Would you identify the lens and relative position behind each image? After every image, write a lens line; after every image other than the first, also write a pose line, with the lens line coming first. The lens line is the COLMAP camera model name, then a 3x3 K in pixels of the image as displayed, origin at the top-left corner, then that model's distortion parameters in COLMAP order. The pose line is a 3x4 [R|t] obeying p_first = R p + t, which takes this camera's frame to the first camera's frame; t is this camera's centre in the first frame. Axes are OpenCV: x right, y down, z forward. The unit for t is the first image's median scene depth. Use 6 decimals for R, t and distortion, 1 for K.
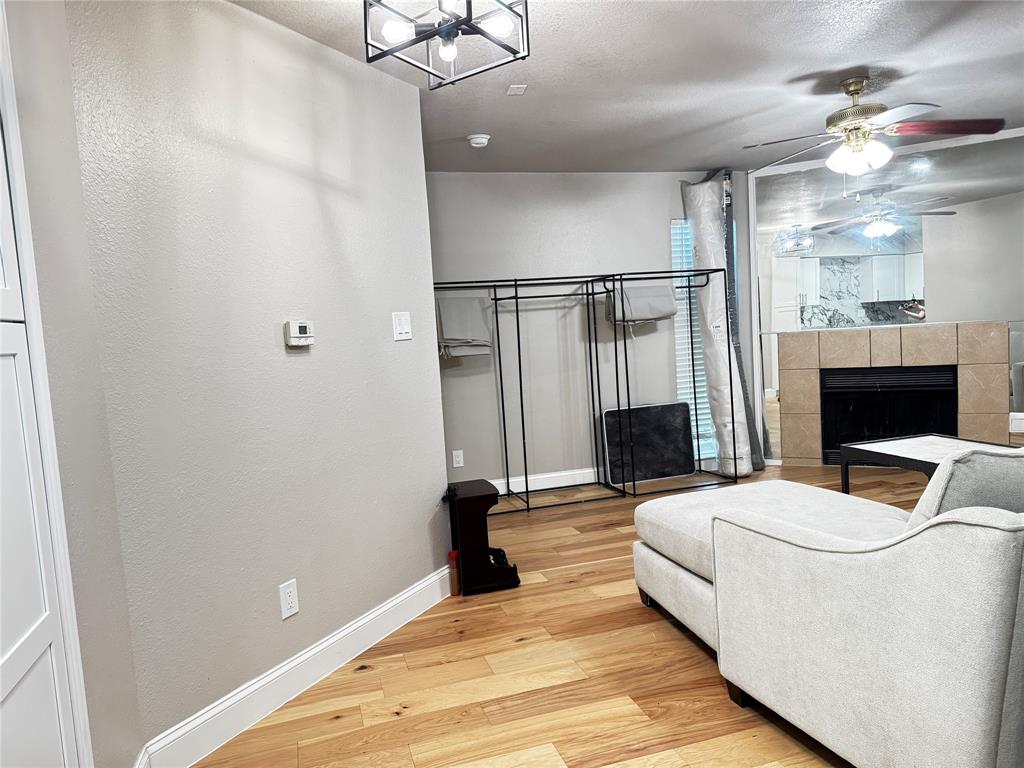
lens RADIAL K [[748.0, 0, 444.4], [0, 748.0, 409.0], [0, 0, 1]] dist [0.137252, -0.138847]
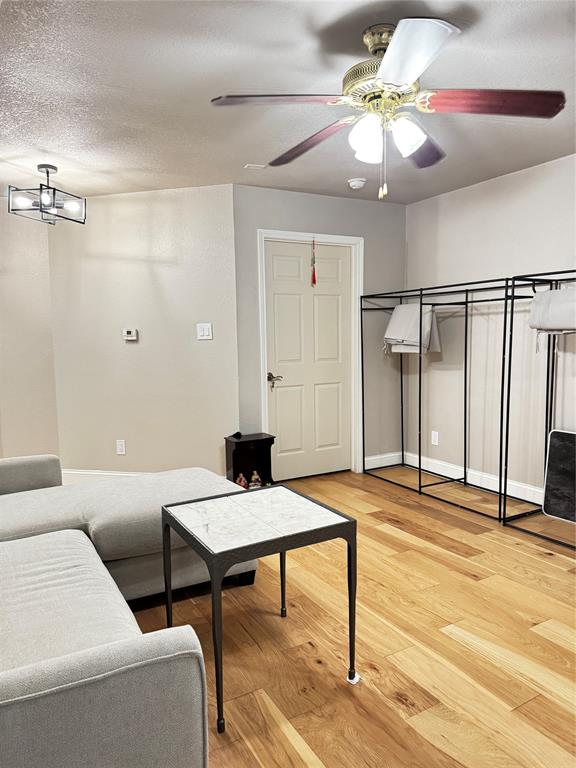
lens RADIAL K [[561.0, 0, 290.7], [0, 561.0, 388.1], [0, 0, 1]] dist [0.137252, -0.138847]
pose [[0.236395, 0.166703, -0.957250, 0.891205], [-0.090445, 0.984671, 0.149143, -0.136730], [0.967438, 0.051322, 0.247849, 0.611504]]
